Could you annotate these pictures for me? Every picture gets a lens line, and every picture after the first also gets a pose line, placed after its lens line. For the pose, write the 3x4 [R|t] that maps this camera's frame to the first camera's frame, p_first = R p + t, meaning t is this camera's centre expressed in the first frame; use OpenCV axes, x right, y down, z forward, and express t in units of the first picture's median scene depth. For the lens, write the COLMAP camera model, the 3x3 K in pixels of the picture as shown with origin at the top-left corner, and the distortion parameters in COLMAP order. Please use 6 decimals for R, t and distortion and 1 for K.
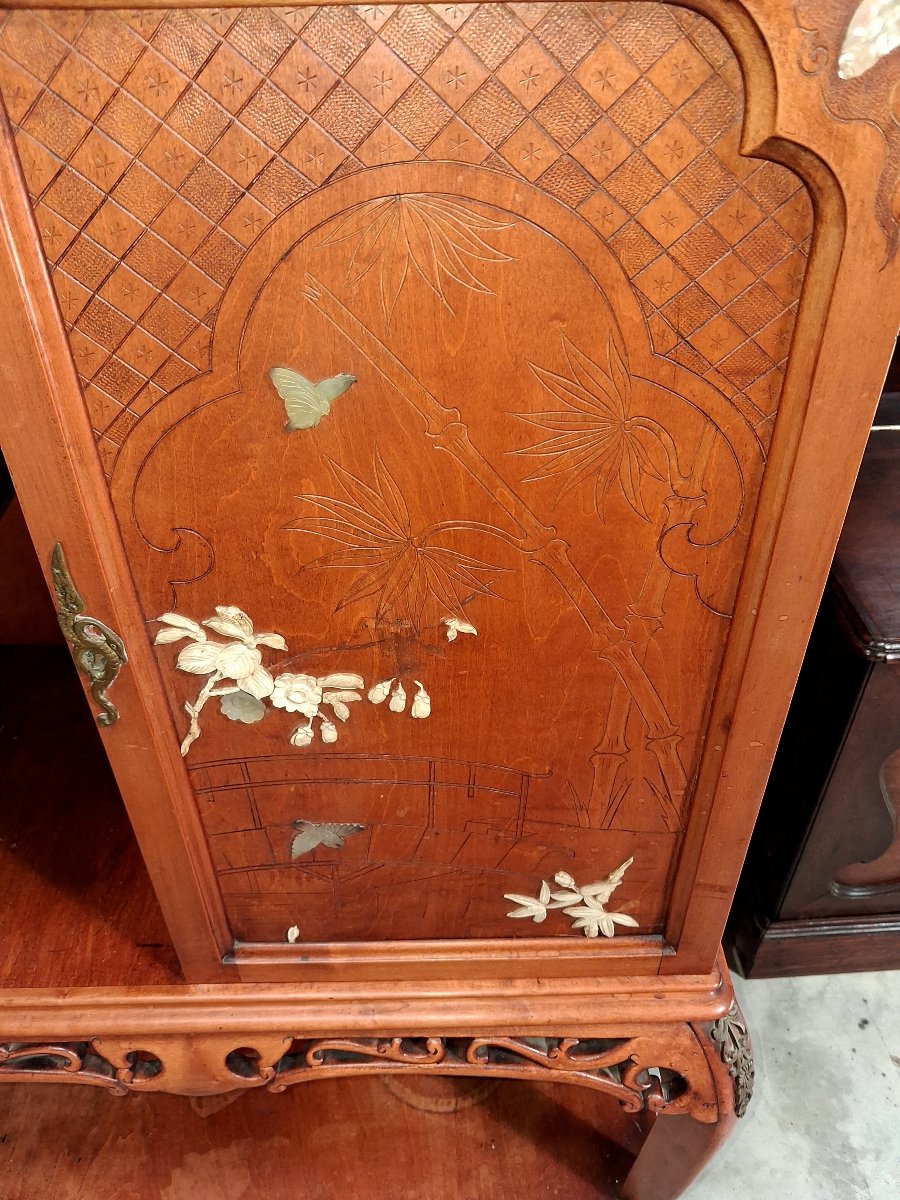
lens RADIAL K [[924.8, 0, 440.6], [0, 924.8, 579.5], [0, 0, 1]] dist [0.069747, -0.055660]
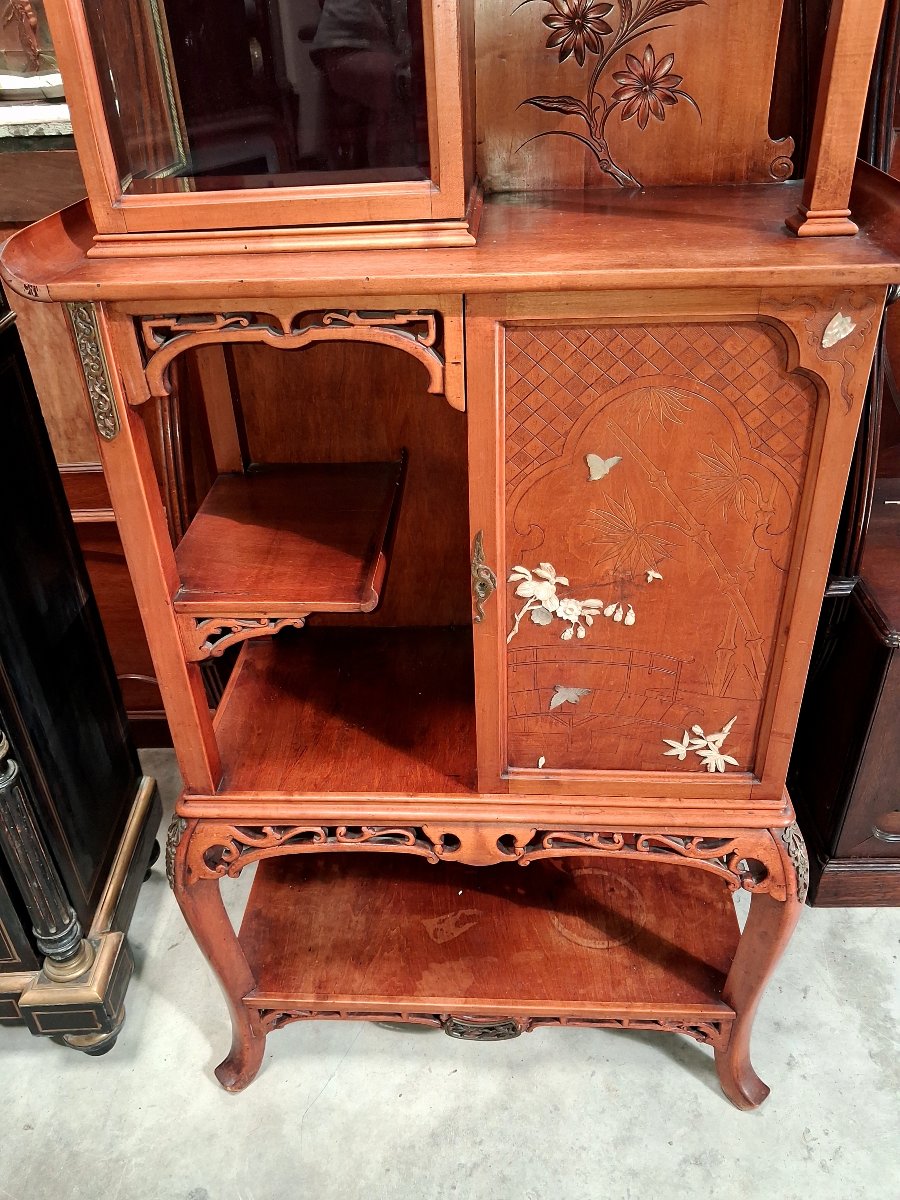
lens RADIAL K [[924.8, 0, 440.6], [0, 924.8, 579.5], [0, 0, 1]] dist [0.069747, -0.055660]
pose [[0.997006, 0.019194, -0.074901, -0.224744], [-0.026506, 0.994844, -0.097887, 0.207196], [0.072636, 0.099580, 0.992375, -0.826894]]
